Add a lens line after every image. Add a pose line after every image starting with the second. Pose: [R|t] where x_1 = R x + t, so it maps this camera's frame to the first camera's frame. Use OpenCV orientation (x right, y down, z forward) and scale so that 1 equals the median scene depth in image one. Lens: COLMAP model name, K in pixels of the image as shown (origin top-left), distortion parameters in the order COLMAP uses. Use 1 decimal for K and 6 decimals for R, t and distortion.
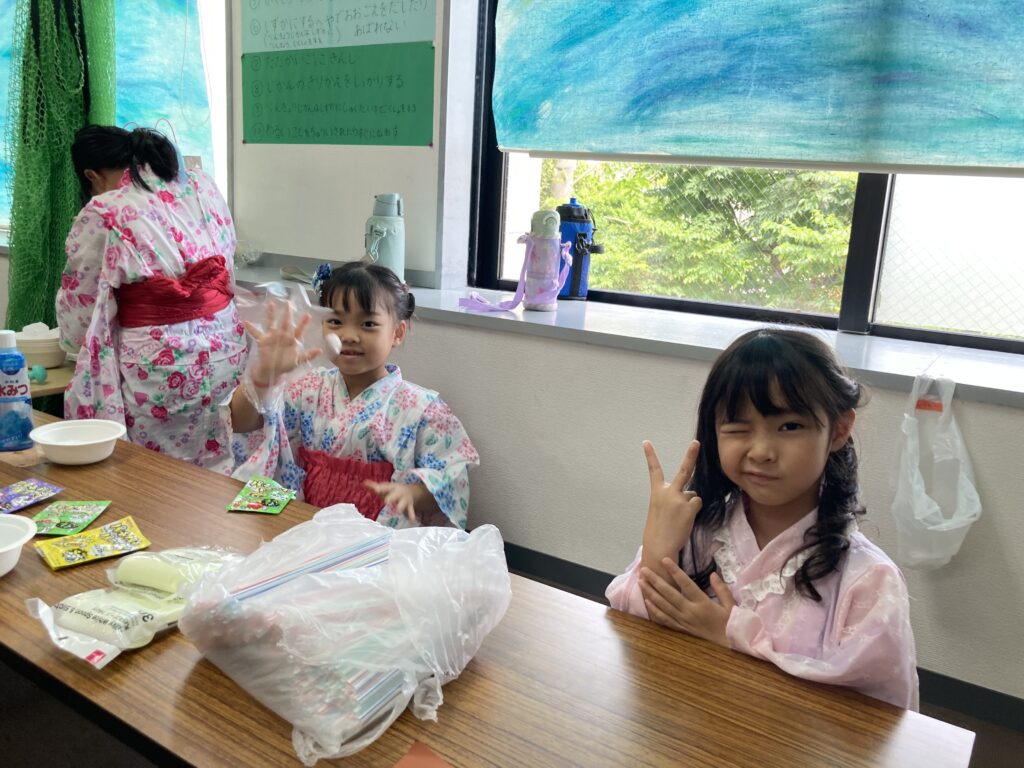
lens RADIAL K [[905.6, 0, 511.6], [0, 905.6, 382.9], [0, 0, 1]] dist [0.040235, 0.005460]
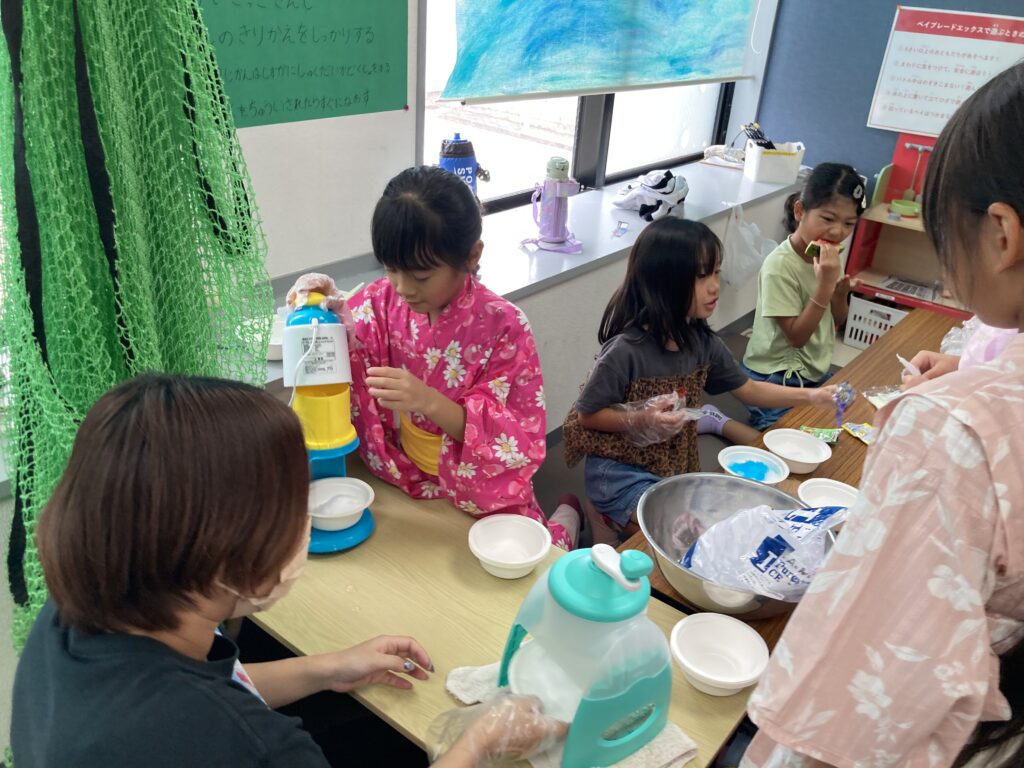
lens RADIAL K [[905.6, 0, 511.4], [0, 905.6, 385.8], [0, 0, 1]] dist [0.040235, 0.005460]
pose [[0.065068, -0.468241, 0.881202, -1.173257], [0.139158, 0.878702, 0.456637, -0.486129], [-0.988130, 0.092914, 0.122335, 0.945034]]
